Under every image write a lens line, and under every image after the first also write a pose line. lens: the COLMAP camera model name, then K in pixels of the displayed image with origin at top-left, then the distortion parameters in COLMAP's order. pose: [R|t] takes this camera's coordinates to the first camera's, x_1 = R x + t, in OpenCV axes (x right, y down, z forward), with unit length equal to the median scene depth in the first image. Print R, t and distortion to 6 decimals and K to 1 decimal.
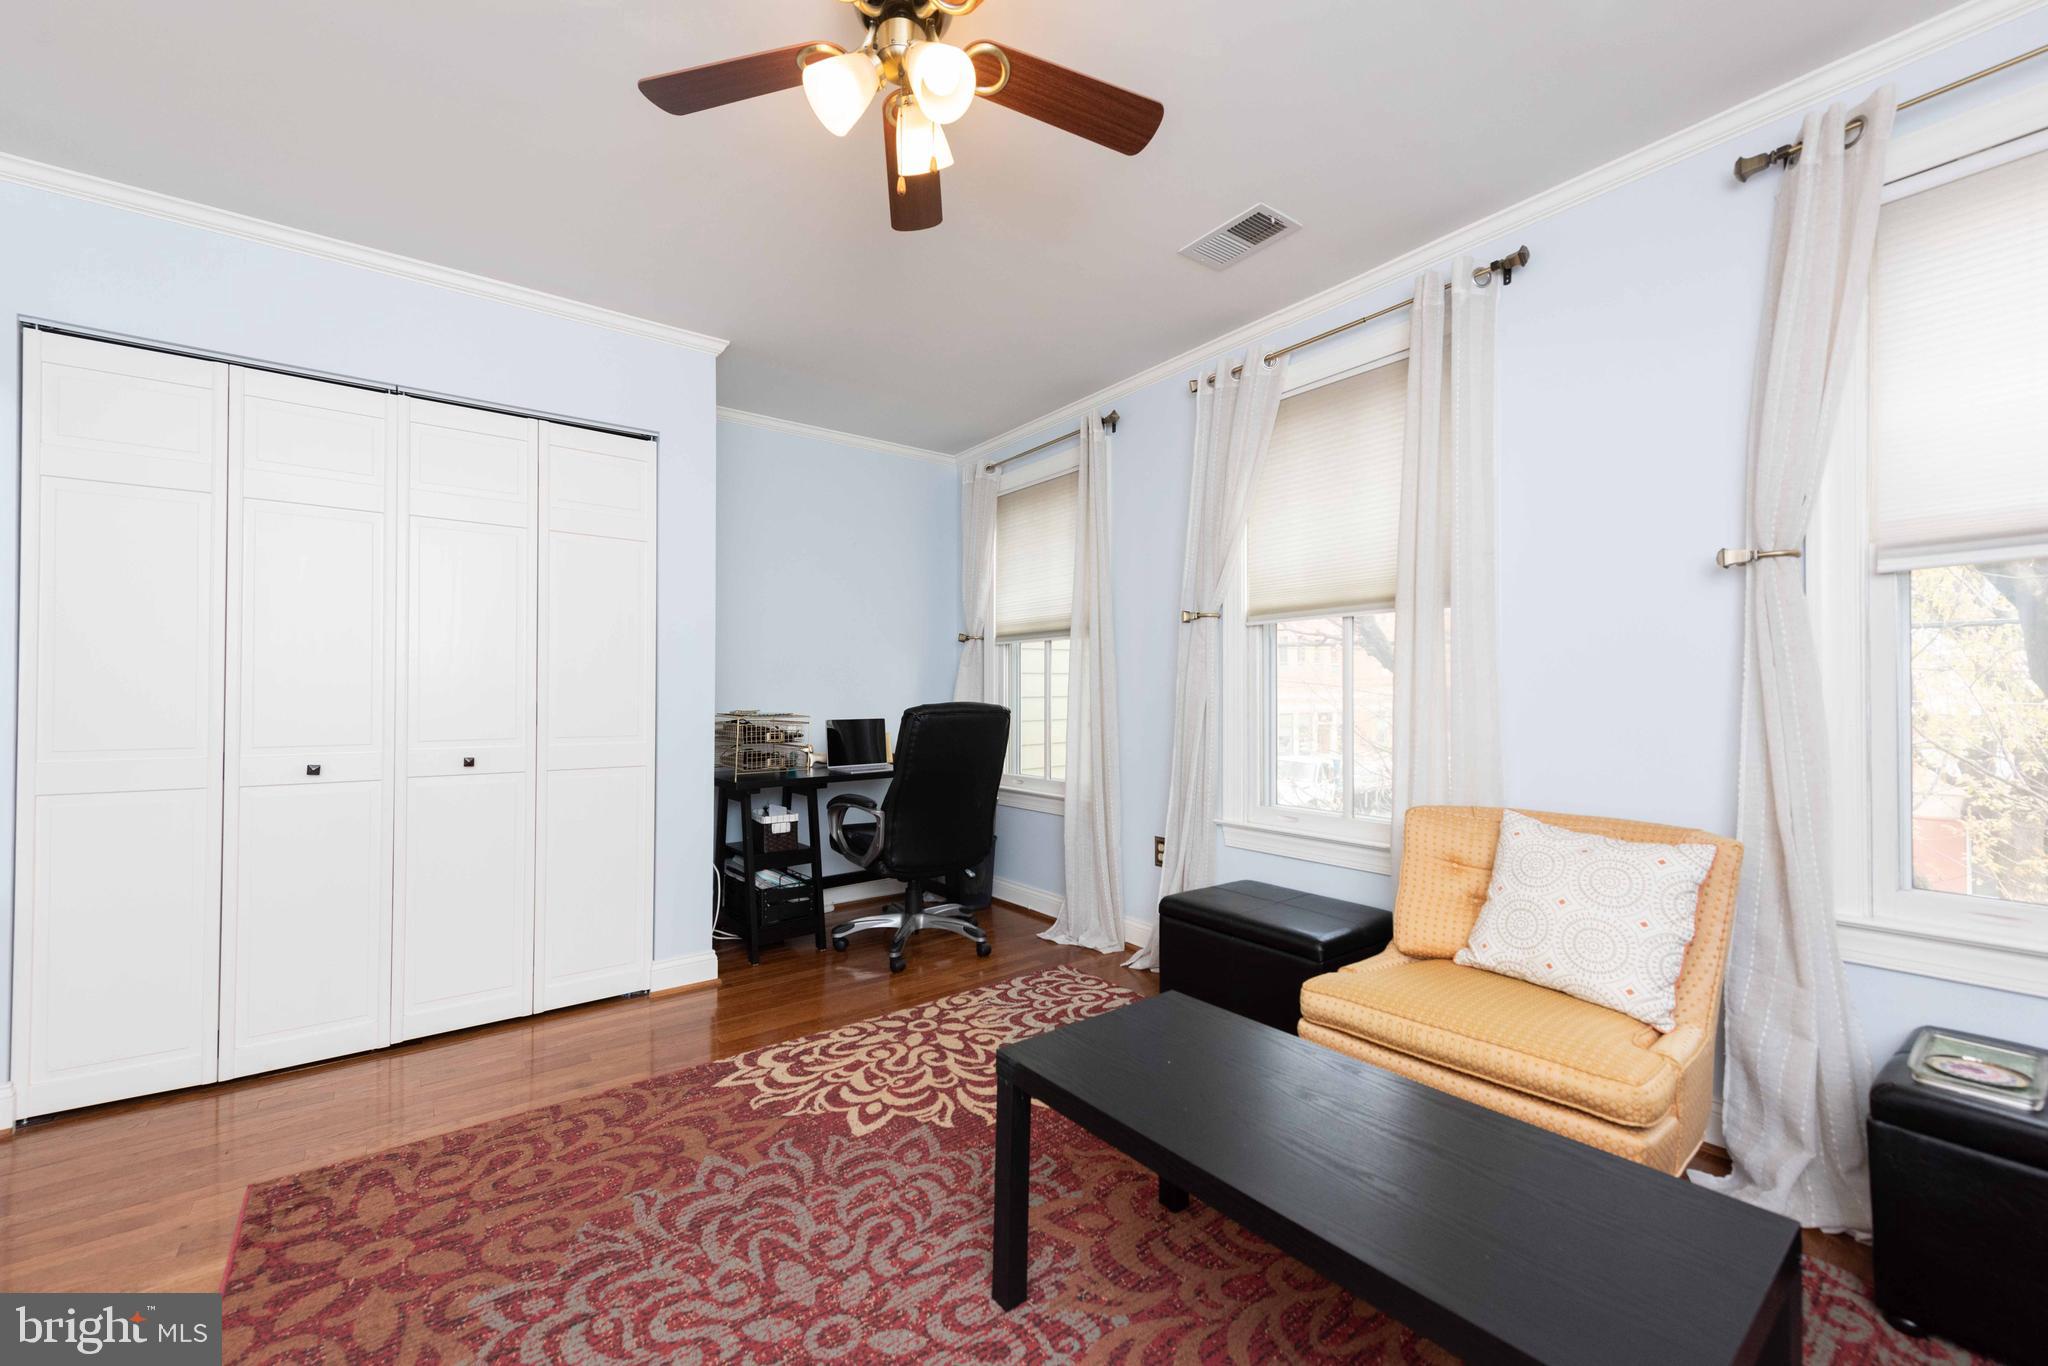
lens RADIAL K [[809.9, 0, 1014.4], [0, 809.9, 686.7], [0, 0, 1]] dist [0.002487, -0.000025]
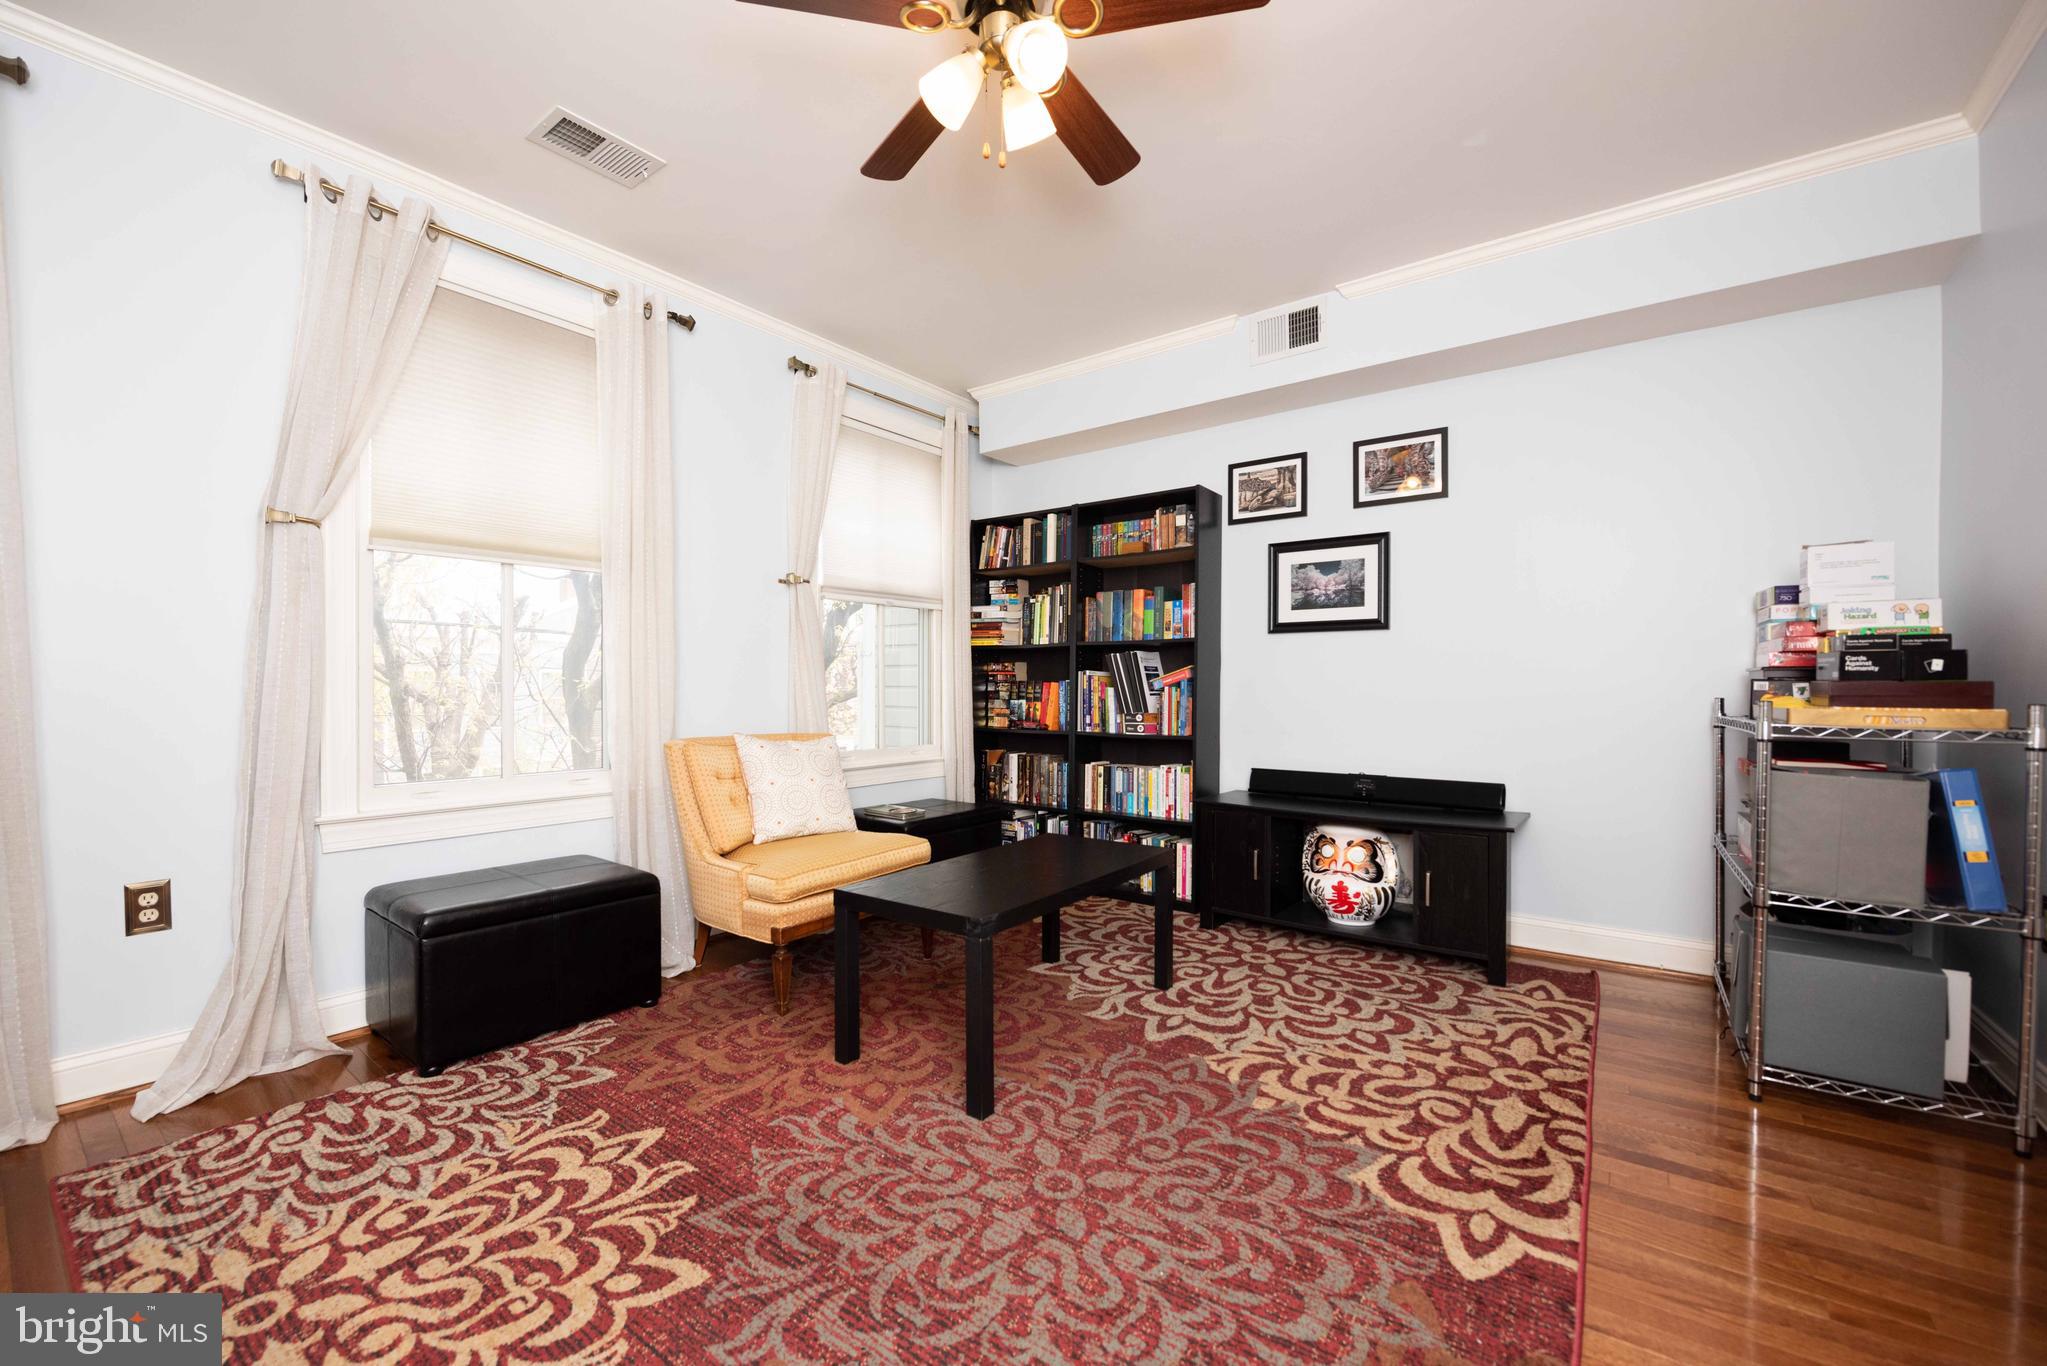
lens RADIAL K [[809.6, 0, 1014.0], [0, 809.6, 686.7], [0, 0, 1]] dist [0.002487, -0.000025]
pose [[-0.252703, 0.001892, 0.967542, -0.716524], [-0.014674, 0.999876, -0.005788, 0.056746], [-0.967433, -0.015660, -0.252643, 0.742999]]
